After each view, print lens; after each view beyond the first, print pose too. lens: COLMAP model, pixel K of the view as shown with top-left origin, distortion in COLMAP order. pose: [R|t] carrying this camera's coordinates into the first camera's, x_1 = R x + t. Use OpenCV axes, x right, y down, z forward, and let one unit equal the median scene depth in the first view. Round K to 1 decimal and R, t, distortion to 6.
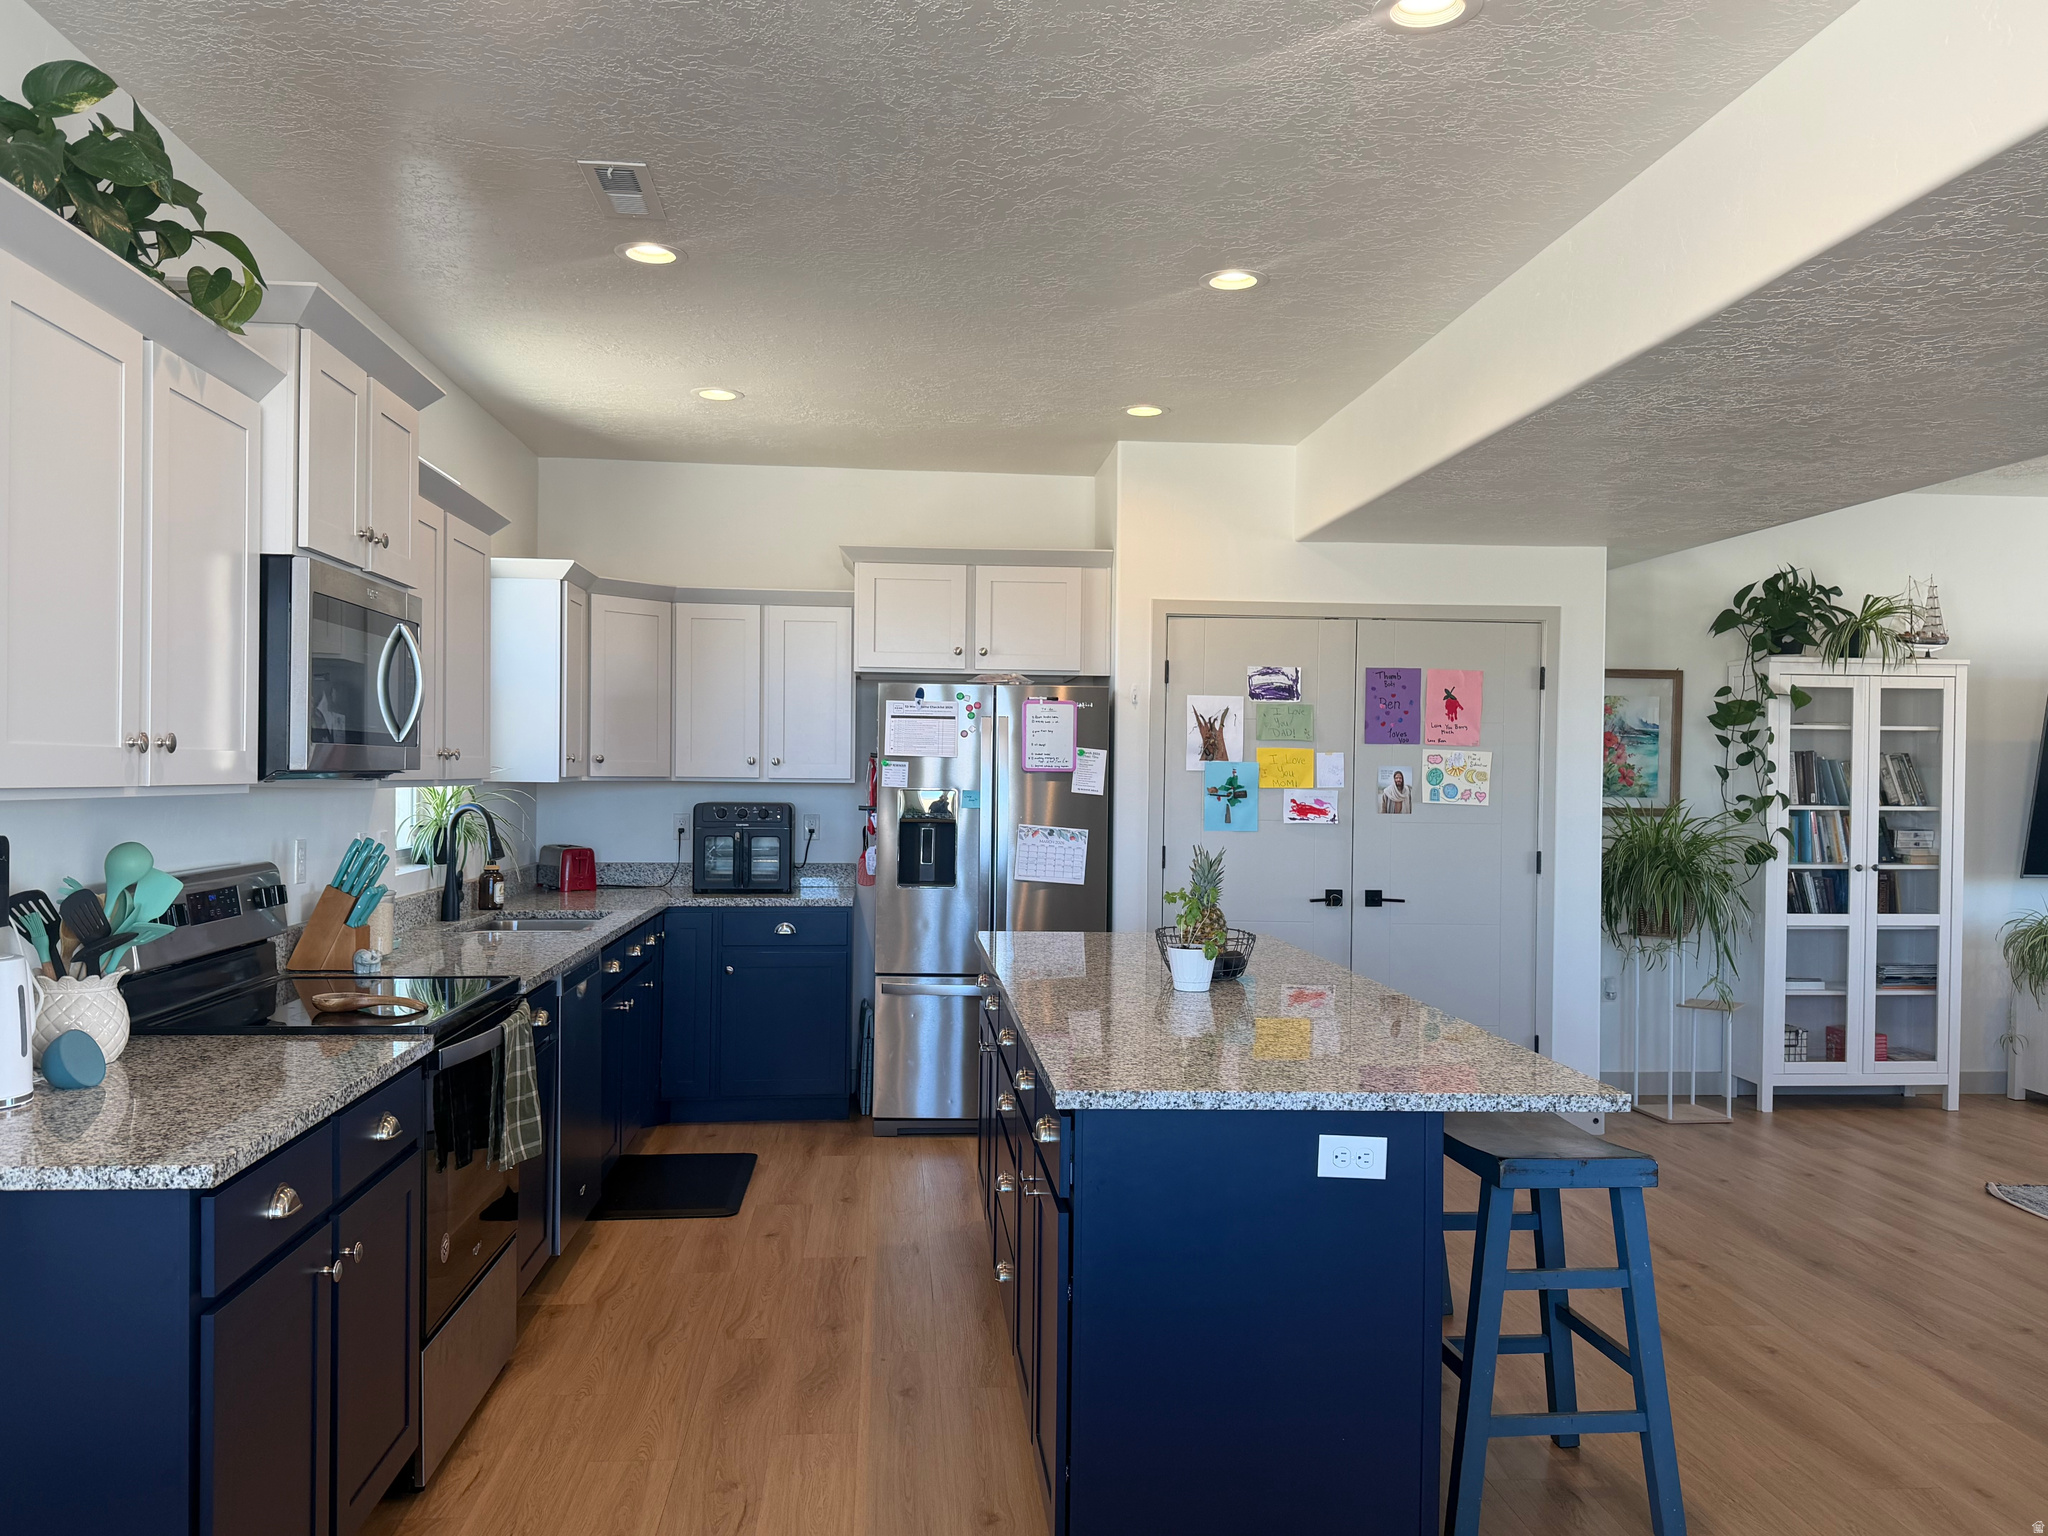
lens RADIAL K [[1604.7, 0, 1012.0], [0, 1604.7, 784.3], [0, 0, 1]] dist [0.167134, -0.289645]
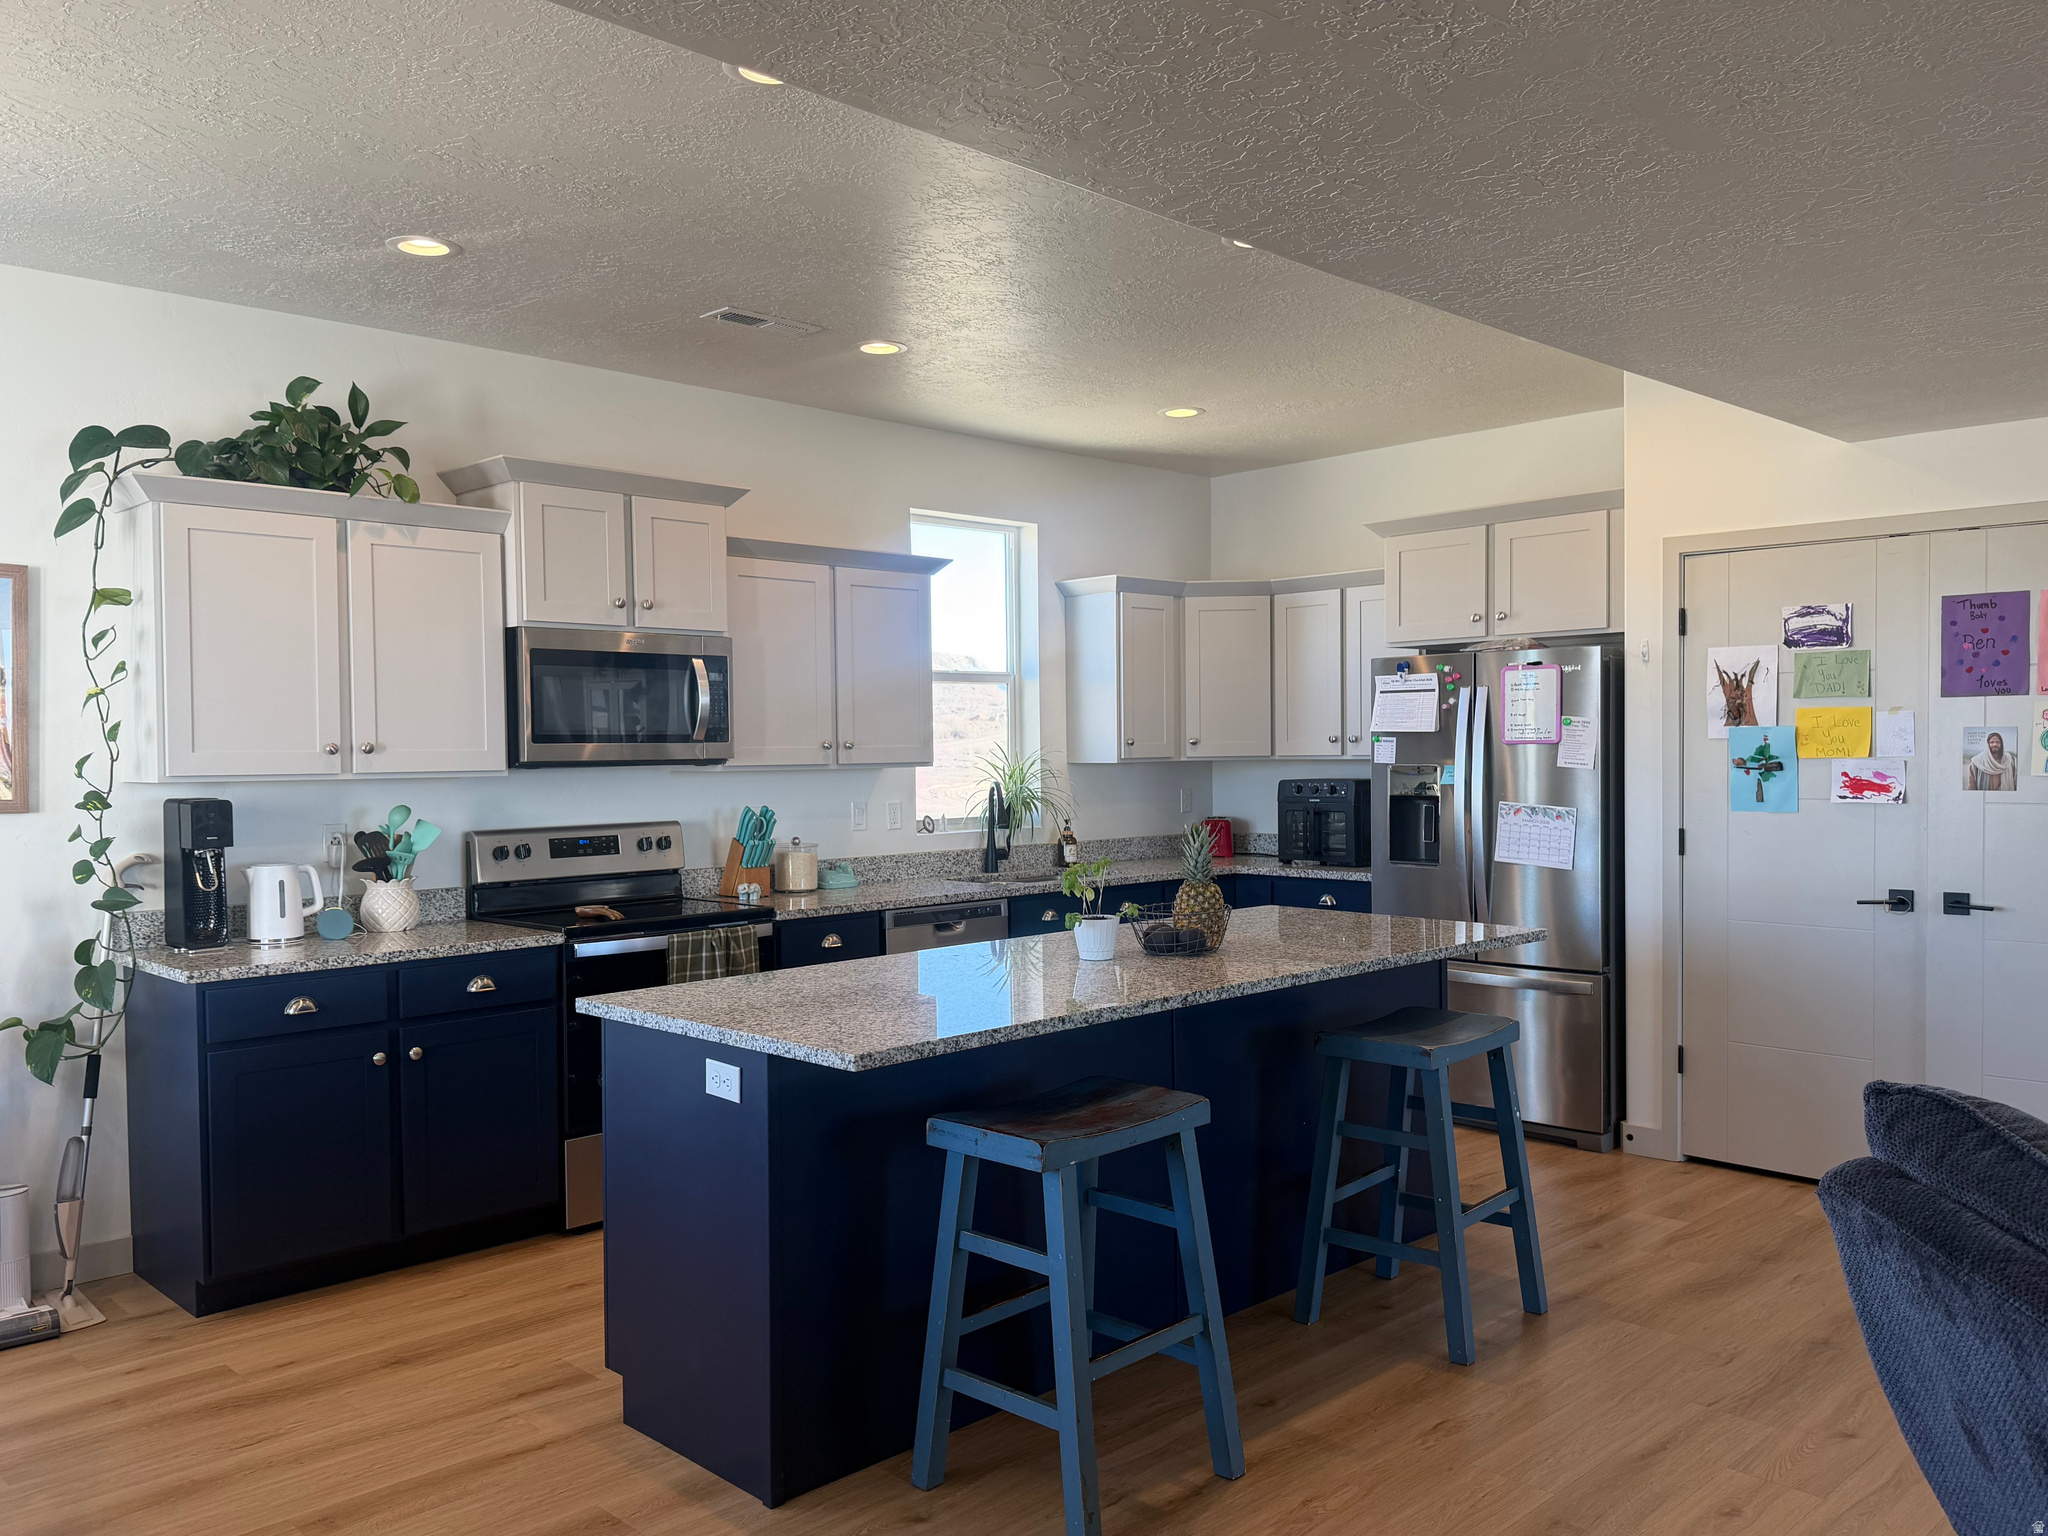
lens RADIAL K [[1604.7, 0, 1012.0], [0, 1604.7, 784.3], [0, 0, 1]] dist [0.167134, -0.289645]
pose [[0.629659, -0.001284, -0.776870, 0.537522], [0.012943, 0.999877, 0.008838, 0.002913], [0.776763, -0.015620, 0.629599, 0.183636]]
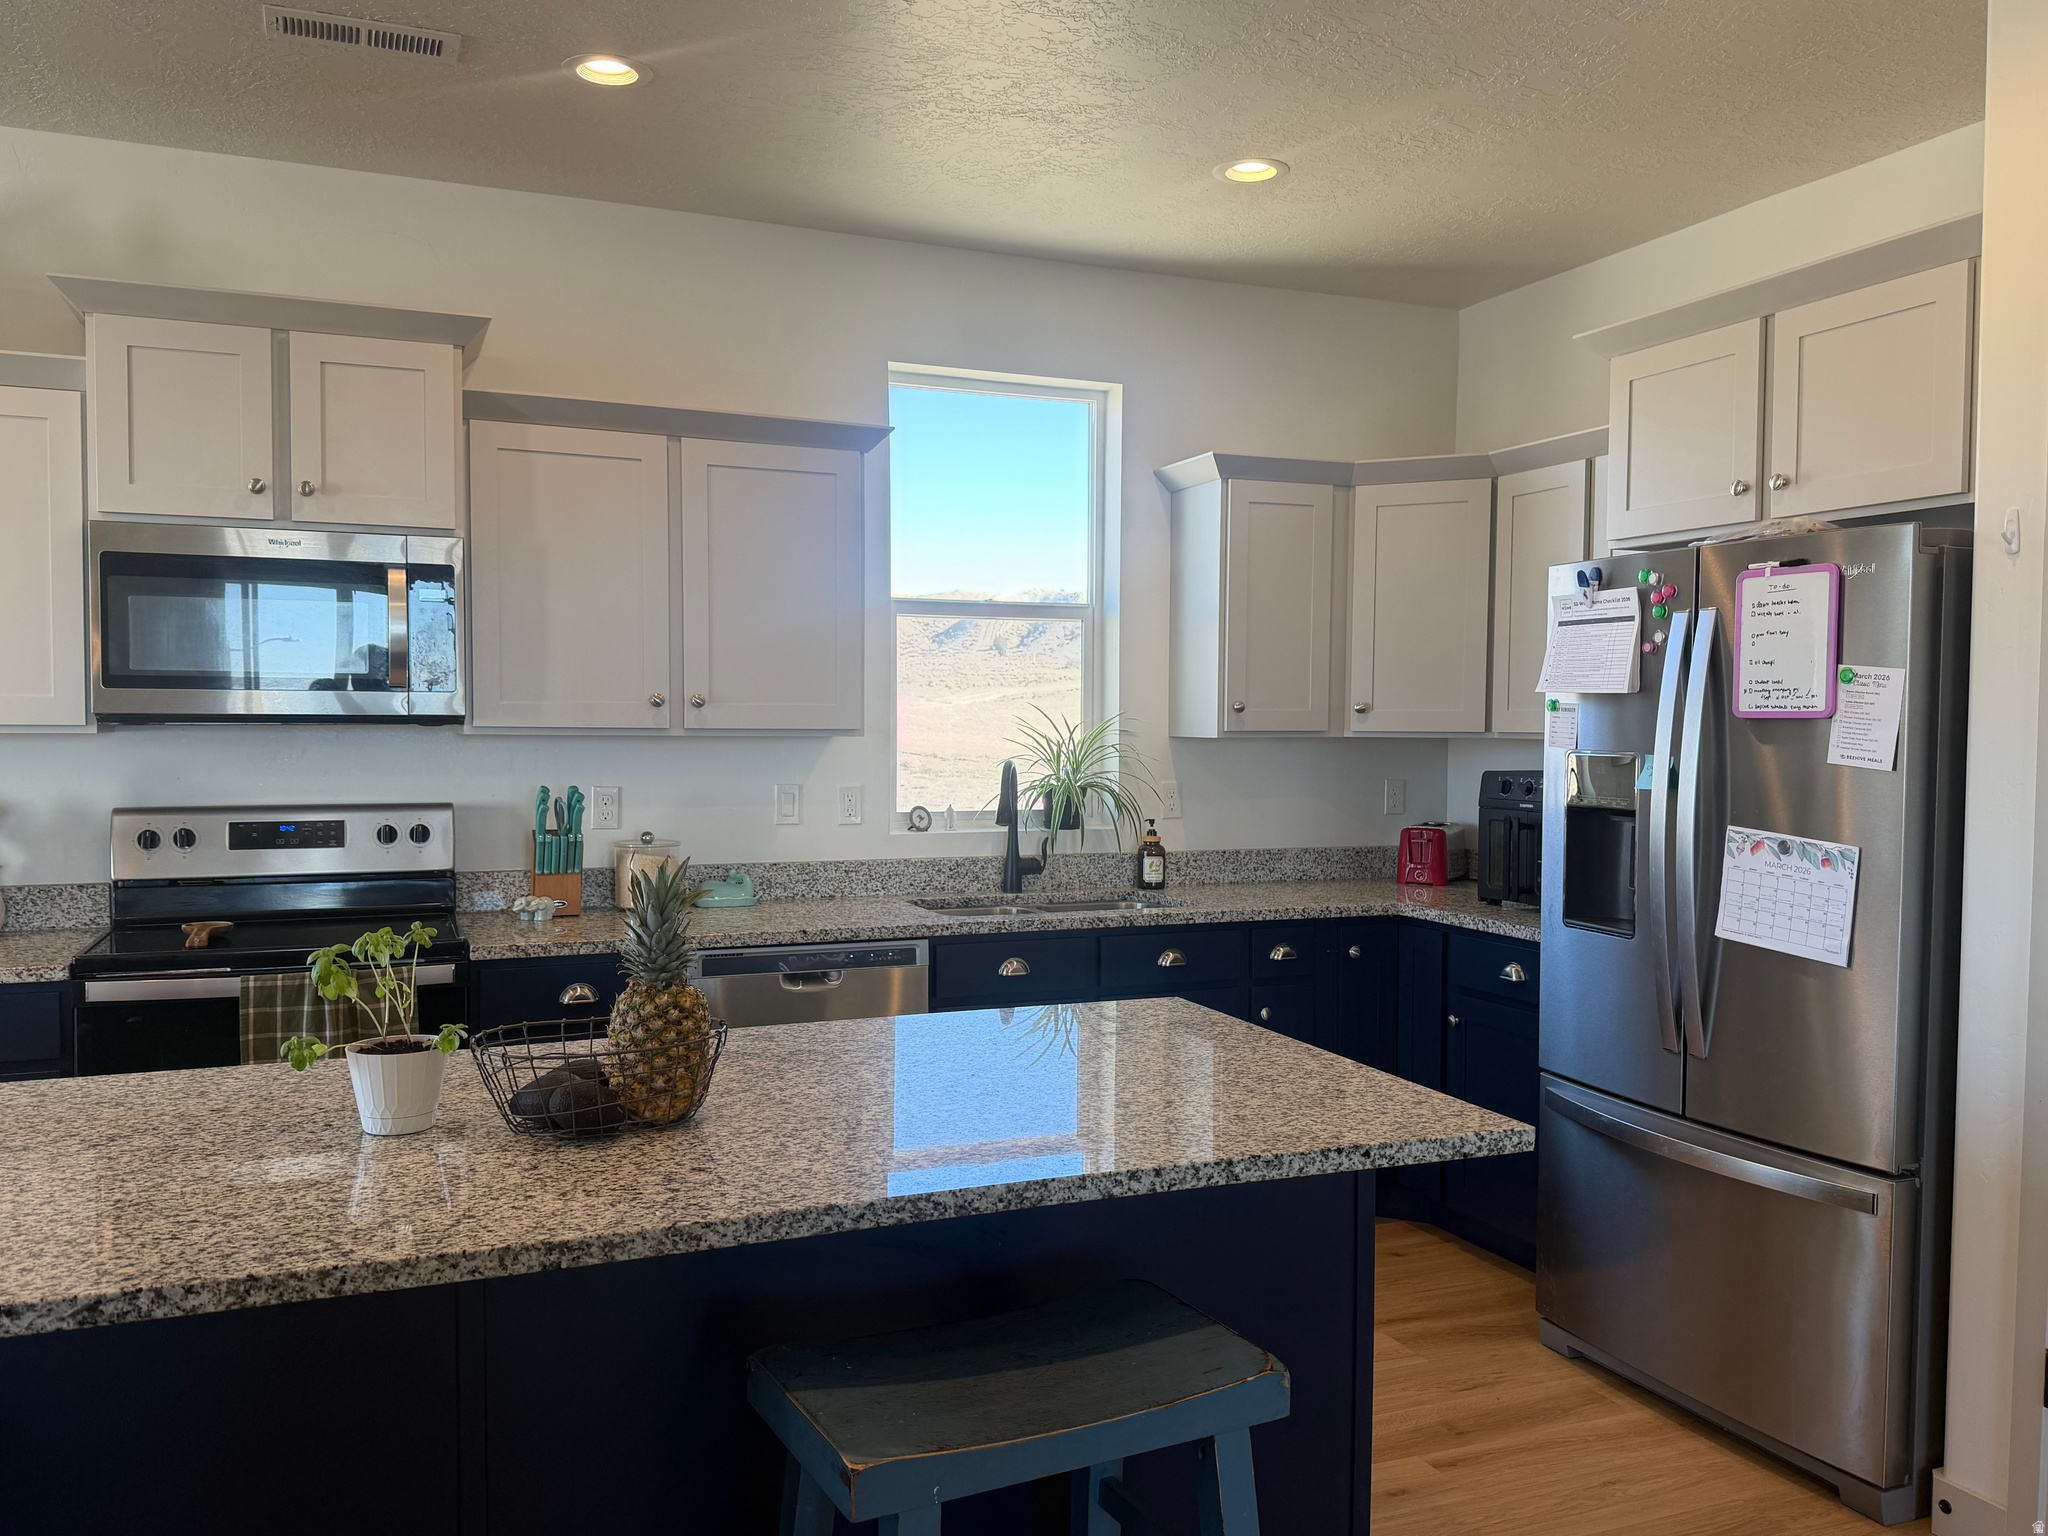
lens RADIAL K [[1608.5, 0, 1024.0], [0, 1608.5, 768.0], [0, 0, 1]] dist [0.113086, -0.172237]
pose [[0.292236, 0.020503, -0.956127, 0.404837], [-0.011931, 0.999771, 0.017792, 0.000844], [0.956272, 0.006208, 0.292413, 0.626021]]
